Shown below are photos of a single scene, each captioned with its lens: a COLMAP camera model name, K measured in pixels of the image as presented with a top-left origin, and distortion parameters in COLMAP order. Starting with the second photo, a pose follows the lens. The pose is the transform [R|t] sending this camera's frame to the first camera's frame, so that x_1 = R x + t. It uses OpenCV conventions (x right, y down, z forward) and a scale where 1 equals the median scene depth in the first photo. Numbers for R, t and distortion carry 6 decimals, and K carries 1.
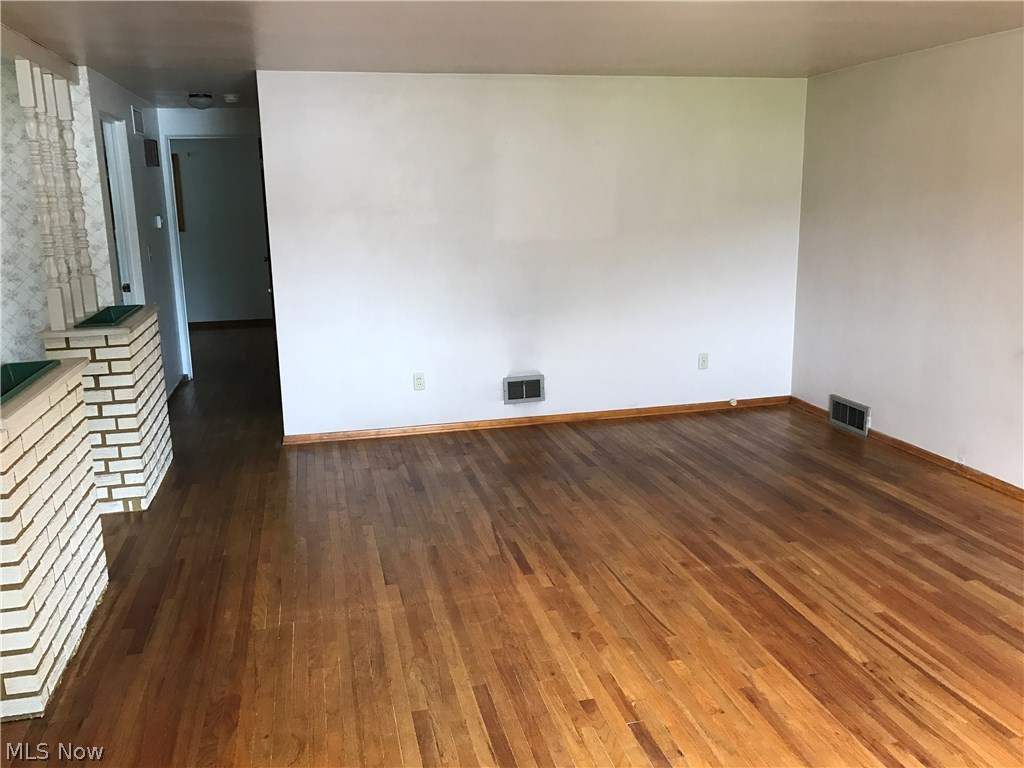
lens RADIAL K [[844.1, 0, 512.5], [0, 844.1, 384.2], [0, 0, 1]] dist [0.000171, 0.008831]
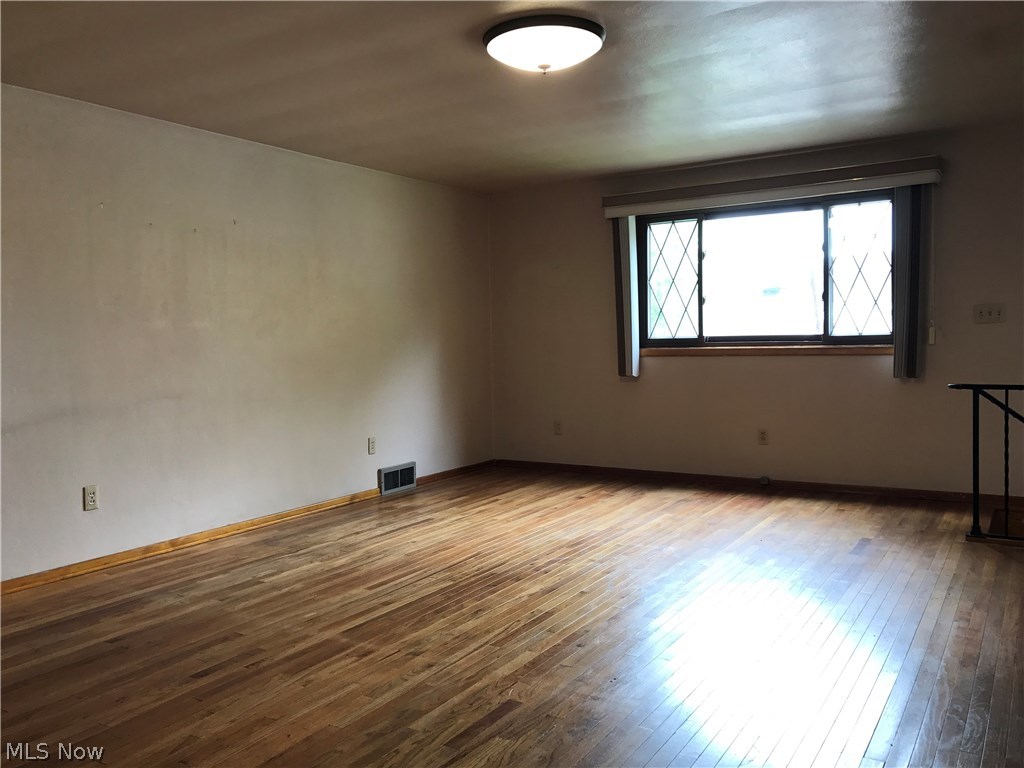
lens RADIAL K [[844.1, 0, 511.5], [0, 844.1, 384.7], [0, 0, 1]] dist [0.000171, 0.008831]
pose [[-0.707843, 0.000597, 0.706369, -0.458080], [0.192079, 0.962481, 0.191667, -0.162235], [-0.679752, 0.271349, -0.681400, 1.340739]]
